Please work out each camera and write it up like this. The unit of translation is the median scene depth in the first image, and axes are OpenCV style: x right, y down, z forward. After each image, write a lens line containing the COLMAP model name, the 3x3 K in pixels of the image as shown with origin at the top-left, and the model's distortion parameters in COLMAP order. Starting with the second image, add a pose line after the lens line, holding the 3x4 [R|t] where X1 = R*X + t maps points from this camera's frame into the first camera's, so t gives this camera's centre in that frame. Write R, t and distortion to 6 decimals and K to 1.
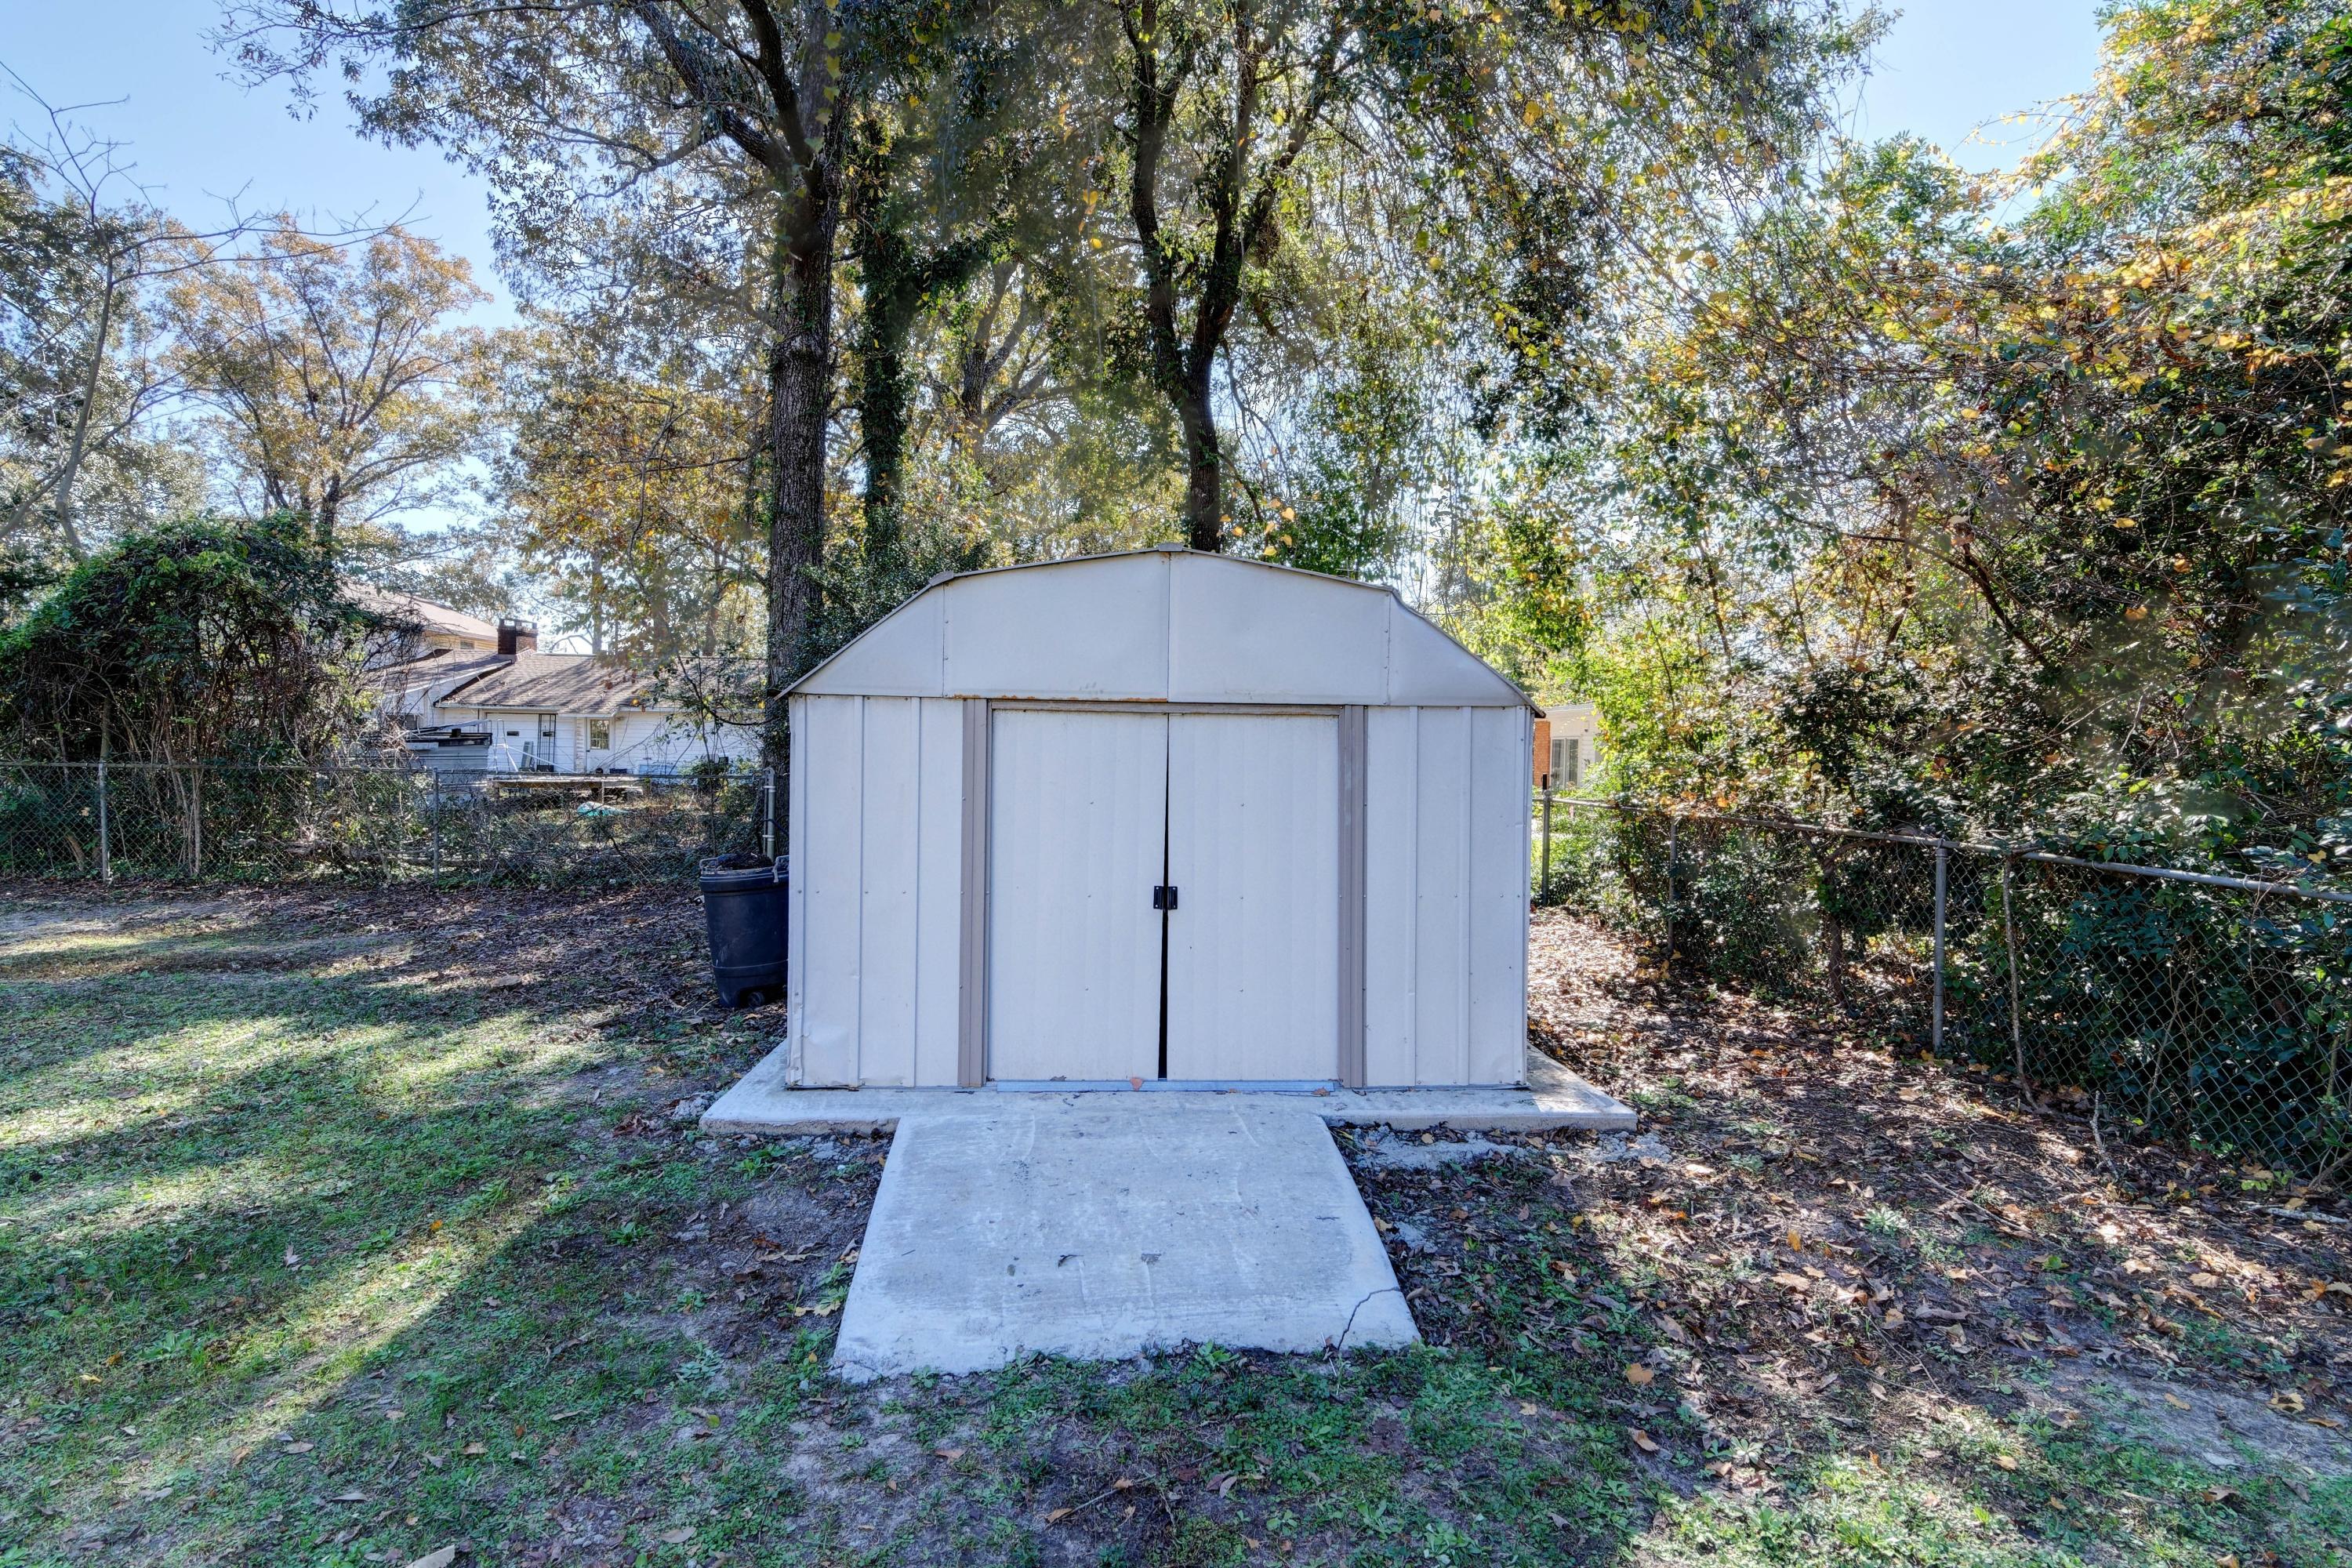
lens RADIAL K [[1084.9, 0, 1214.8], [0, 1084.9, 798.8], [0, 0, 1]] dist [0.000785, 0.000114]
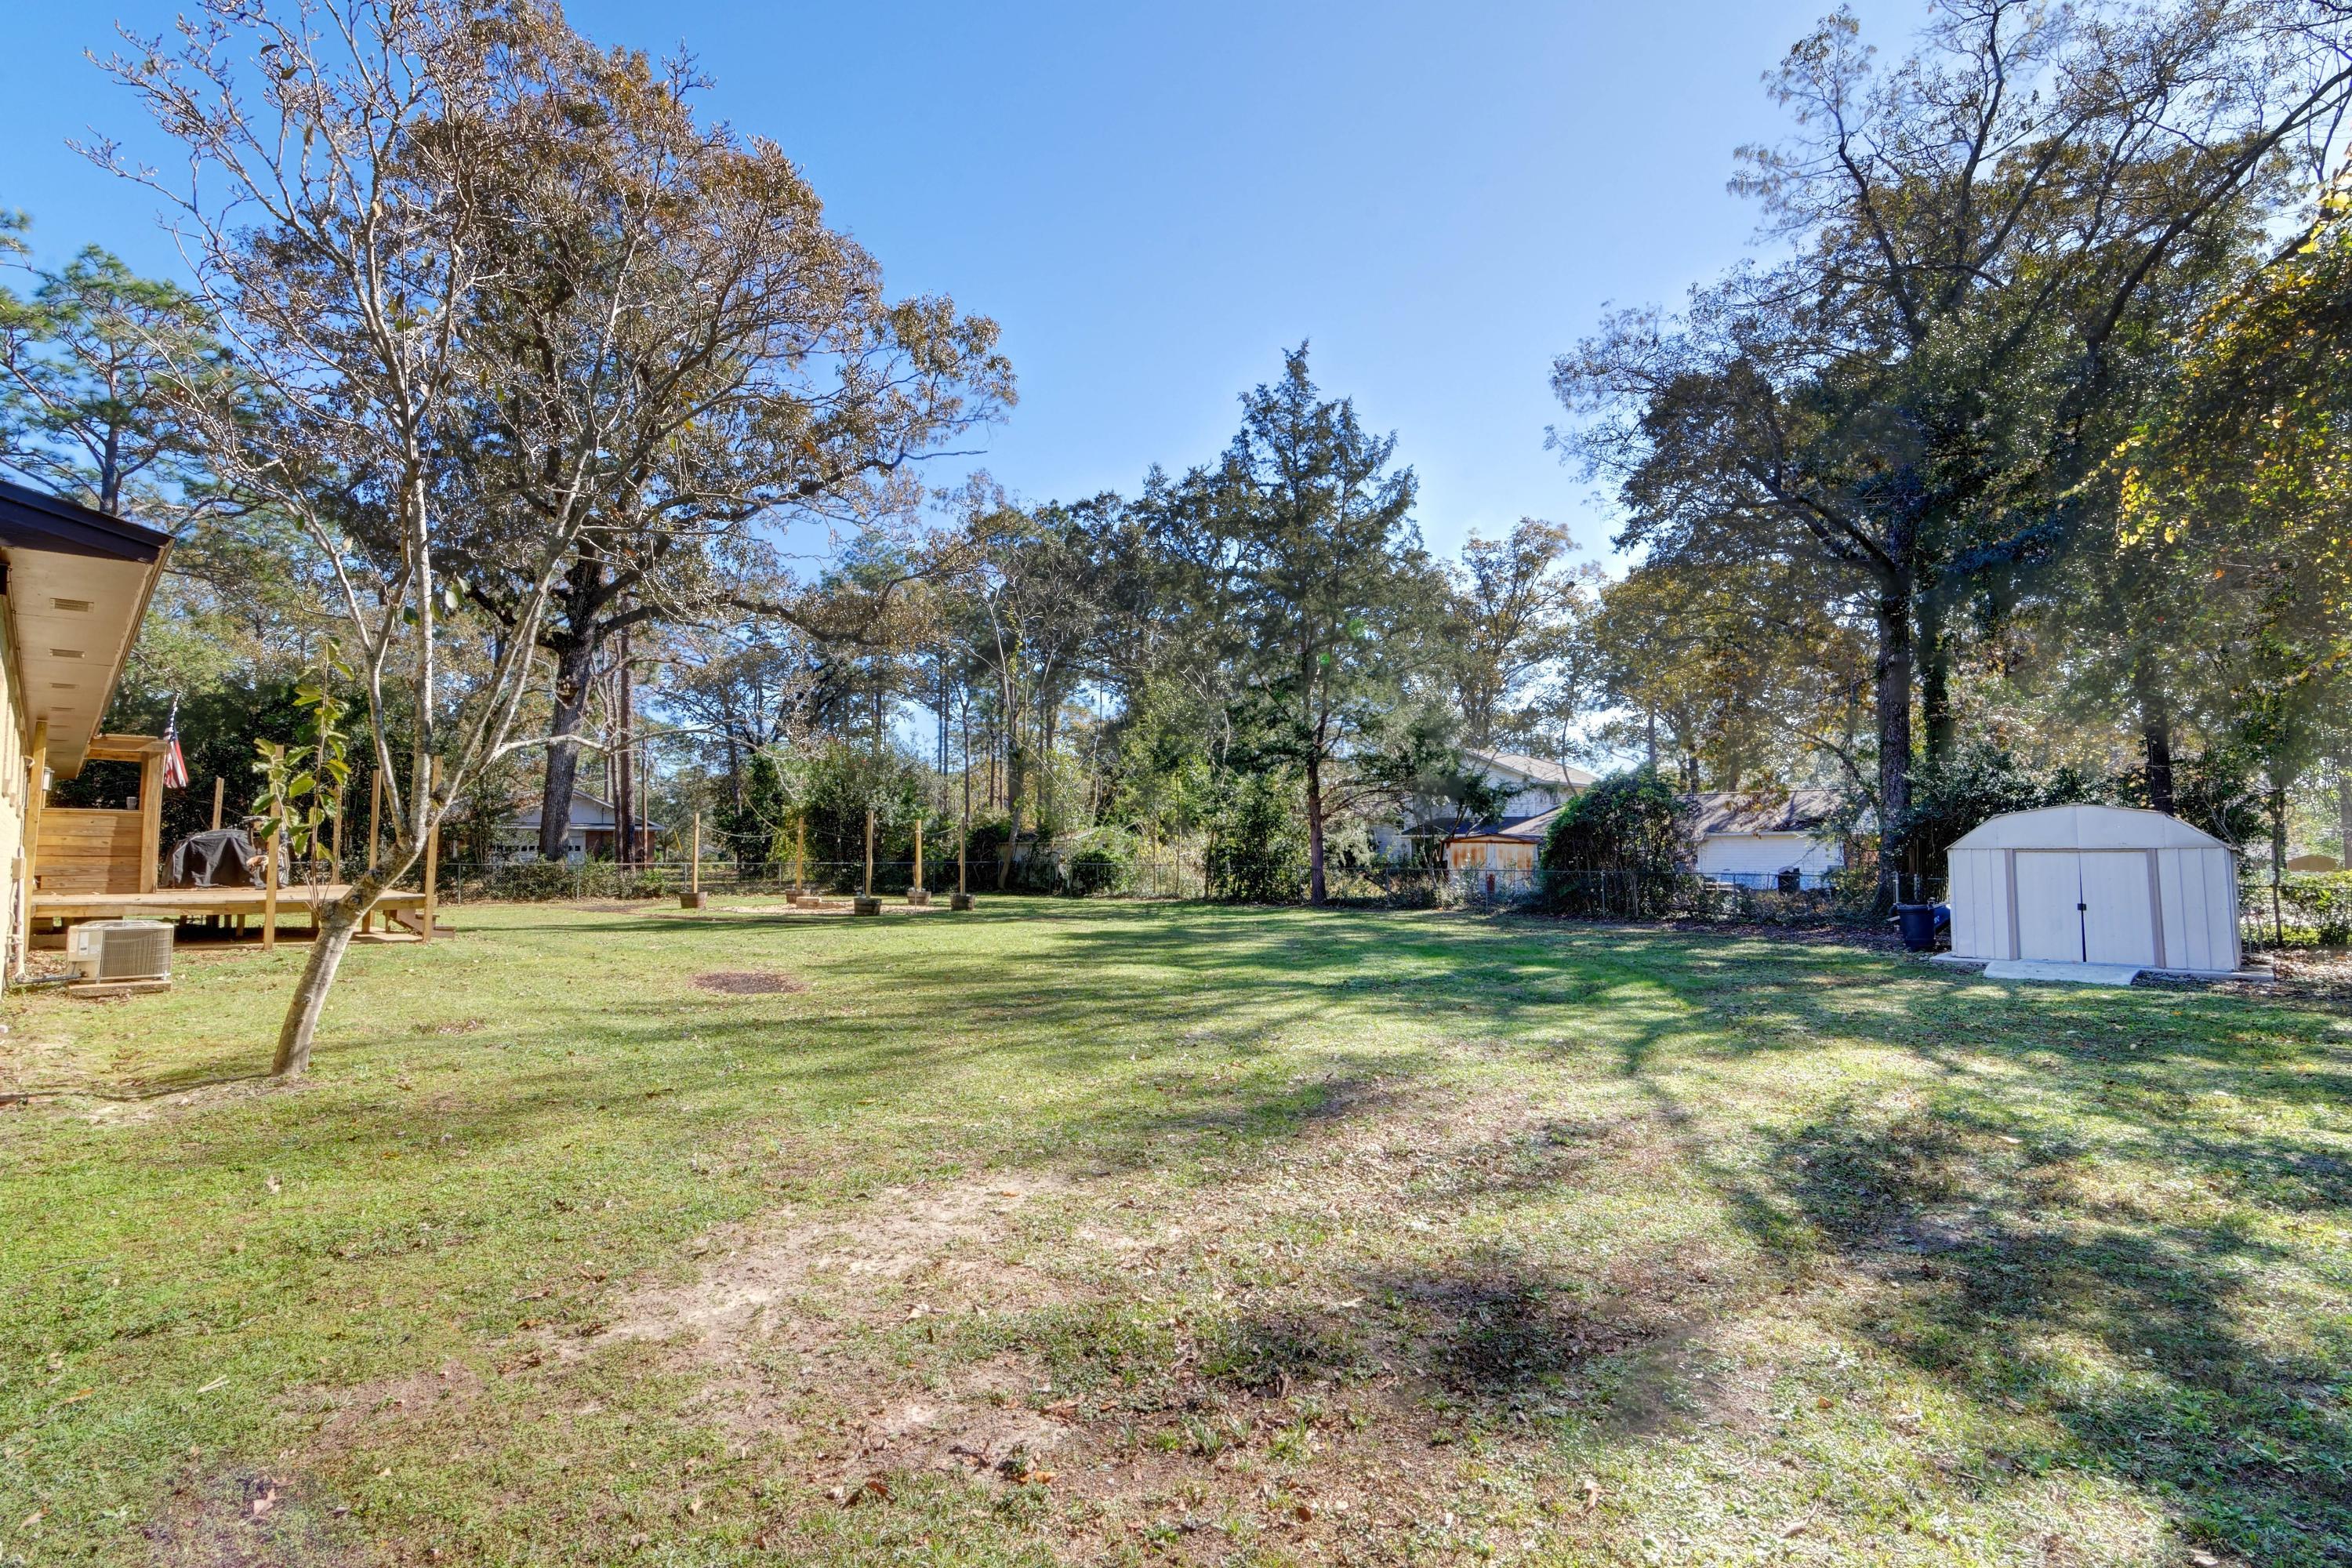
lens RADIAL K [[1084.9, 0, 1214.8], [0, 1084.9, 798.8], [0, 0, 1]] dist [0.000785, 0.000114]
pose [[0.675666, -0.057969, -0.734925, 0.132288], [0.000723, 0.996955, -0.077972, 0.003703], [0.737208, 0.052151, 0.673650, -0.683294]]
